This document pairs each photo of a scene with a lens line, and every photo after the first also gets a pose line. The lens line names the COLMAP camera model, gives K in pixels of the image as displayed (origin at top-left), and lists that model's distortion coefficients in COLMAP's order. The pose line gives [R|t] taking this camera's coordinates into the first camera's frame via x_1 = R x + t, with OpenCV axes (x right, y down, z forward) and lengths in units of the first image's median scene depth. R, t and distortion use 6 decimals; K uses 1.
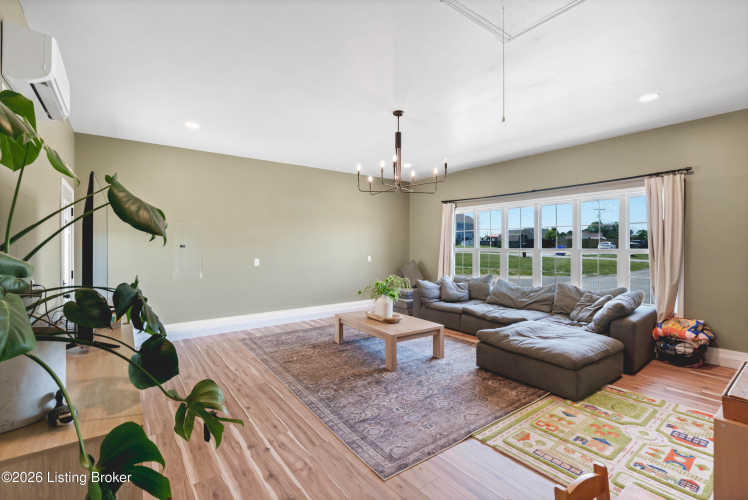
lens RADIAL K [[333.4, 0, 371.7], [0, 333.4, 247.0], [0, 0, 1]] dist [-0.001641, -0.000087]
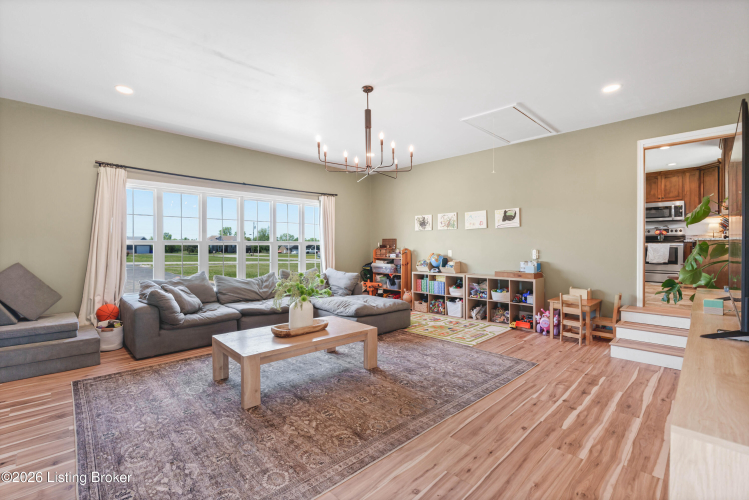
lens RADIAL K [[333.8, 0, 372.1], [0, 333.8, 247.0], [0, 0, 1]] dist [-0.001641, -0.000087]
pose [[-0.139500, 0.001184, 0.990221, -1.043829], [0.005995, 0.999982, -0.000351, 0.048186], [-0.990204, 0.005887, -0.139505, 1.384441]]
